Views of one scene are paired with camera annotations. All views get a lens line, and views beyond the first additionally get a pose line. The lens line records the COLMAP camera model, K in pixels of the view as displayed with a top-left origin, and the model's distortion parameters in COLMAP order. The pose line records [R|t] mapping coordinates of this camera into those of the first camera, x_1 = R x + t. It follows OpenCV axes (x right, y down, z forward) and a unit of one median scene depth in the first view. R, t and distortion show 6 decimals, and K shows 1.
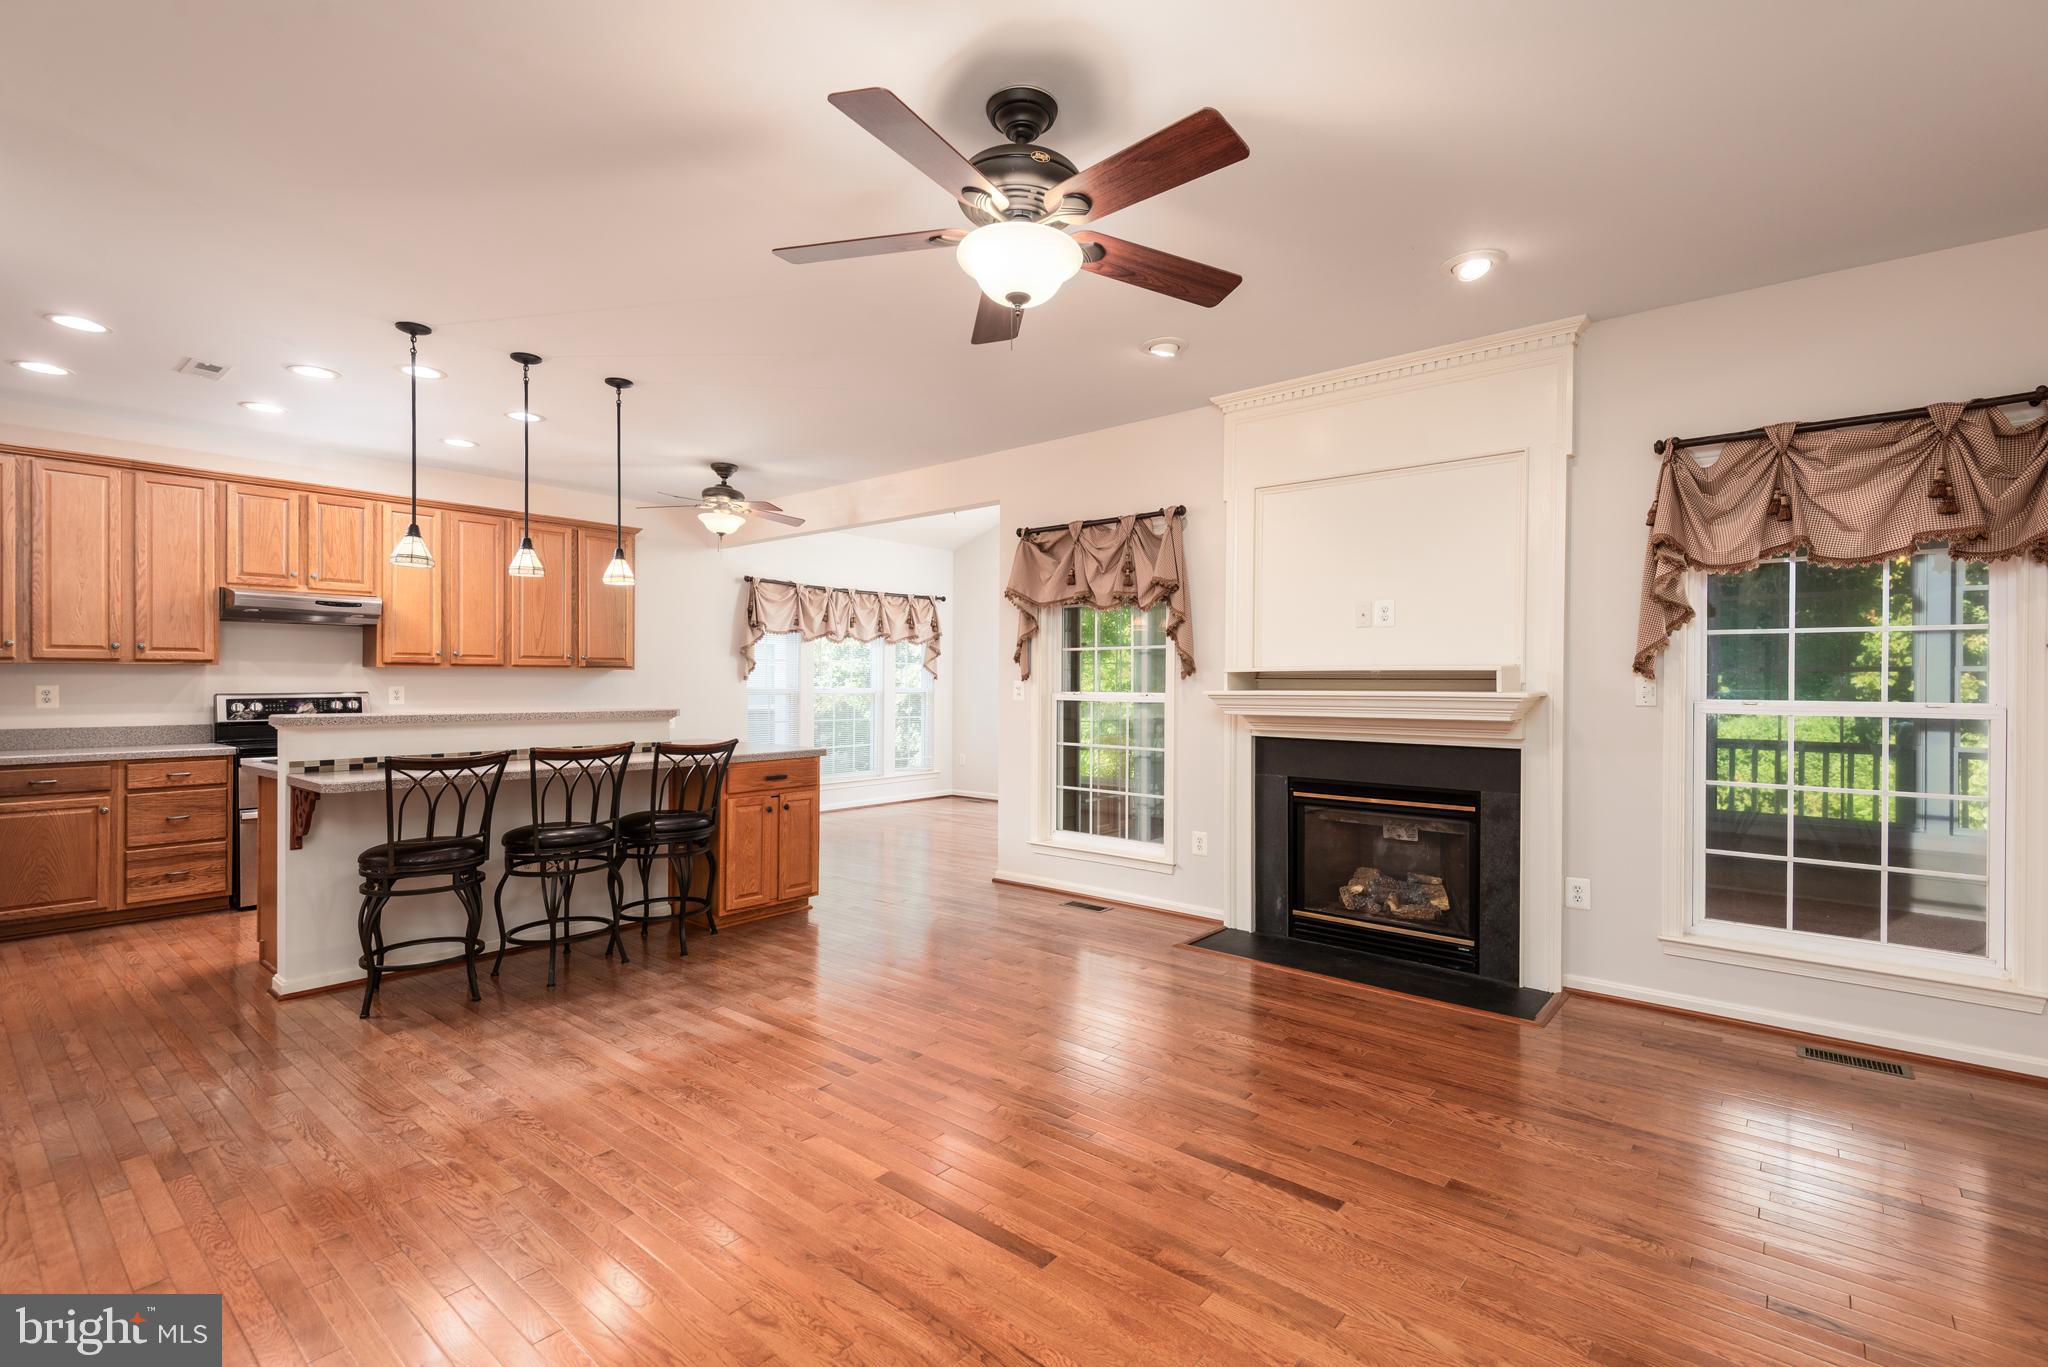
lens RADIAL K [[922.6, 0, 1027.2], [0, 922.6, 681.1], [0, 0, 1]] dist [0.039364, -0.023968]
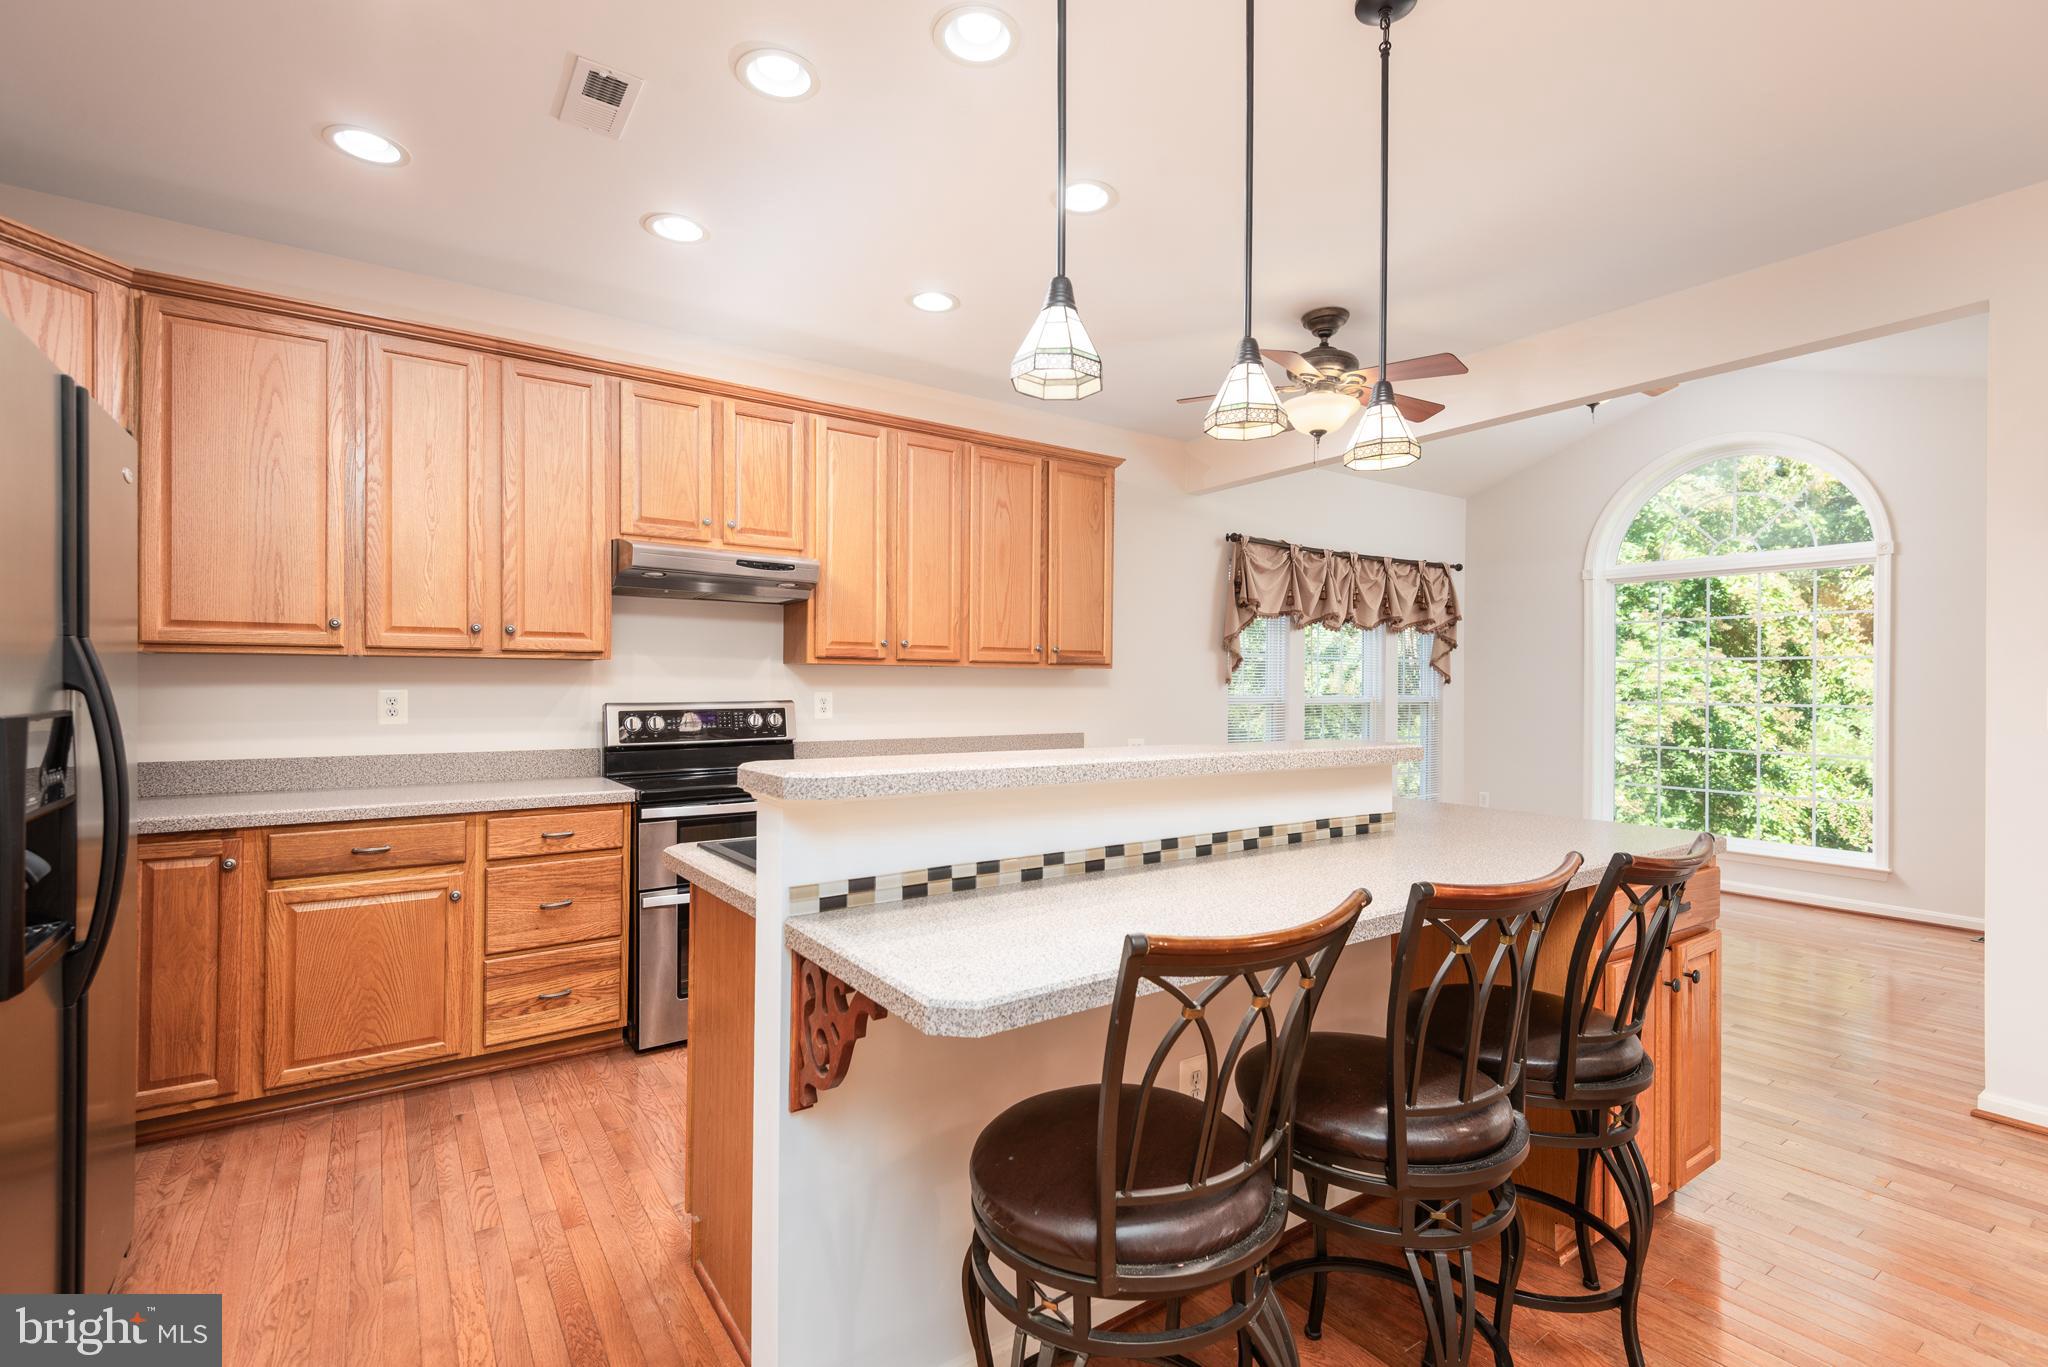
lens RADIAL K [[922.6, 0, 1027.2], [0, 922.6, 681.1], [0, 0, 1]] dist [0.039364, -0.023968]
pose [[0.963658, -0.000507, -0.267138, -0.434002], [-0.000937, 0.999986, -0.005277, 0.001007], [0.267137, 0.005336, 0.963644, 0.480596]]
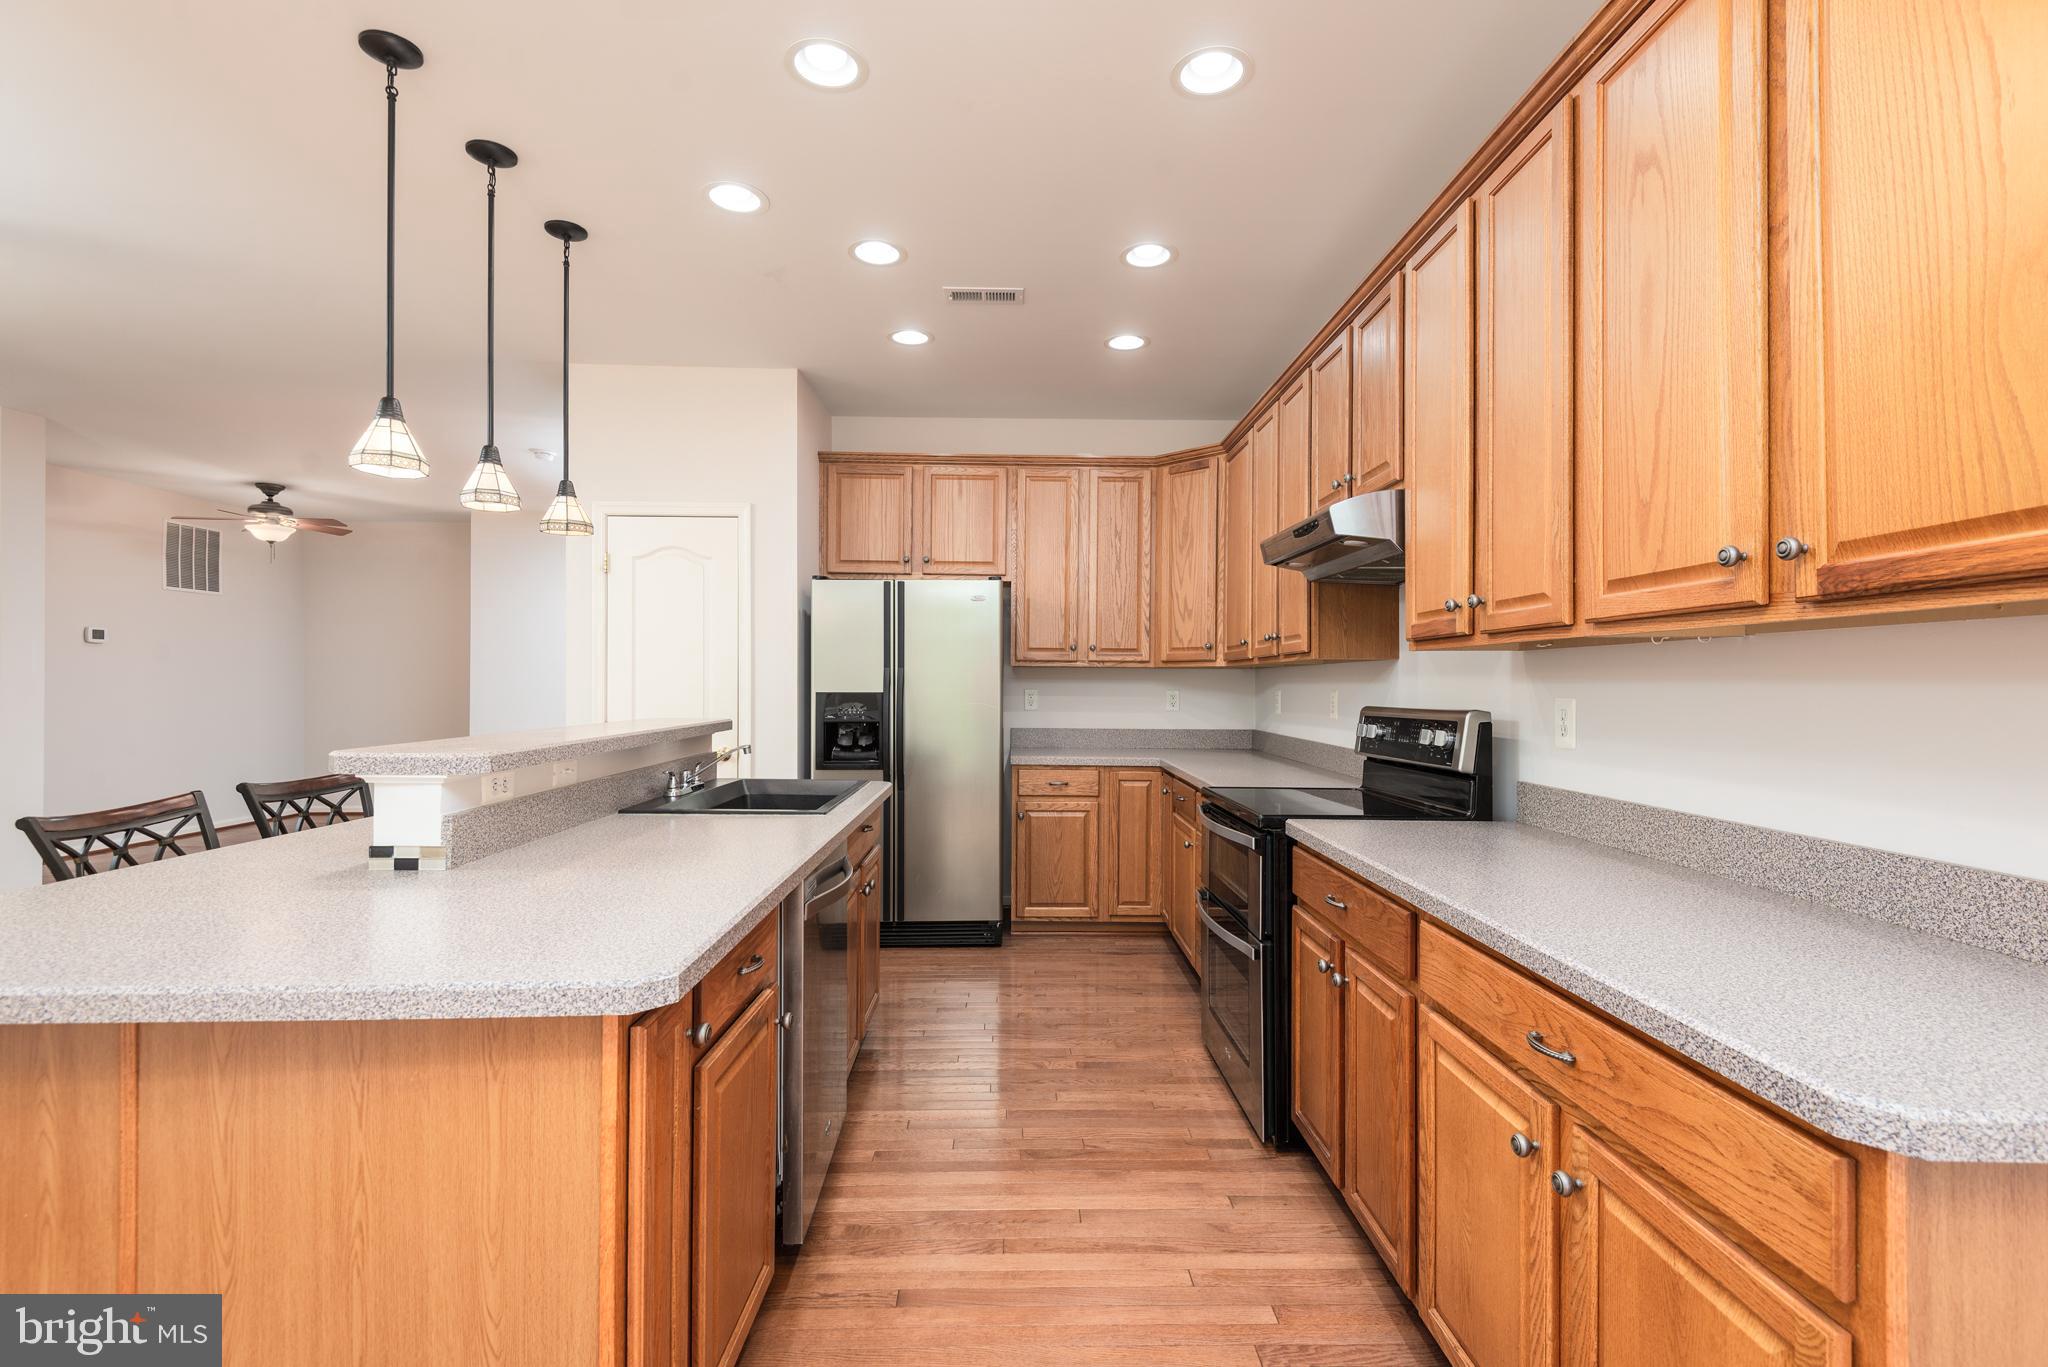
lens RADIAL K [[922.6, 0, 1027.2], [0, 922.6, 681.1], [0, 0, 1]] dist [0.039364, -0.023968]
pose [[-0.761991, -0.007611, -0.647543, -0.339434], [-0.006619, 0.999970, -0.003965, 0.000233], [0.647554, 0.001264, -0.762018, 1.415901]]
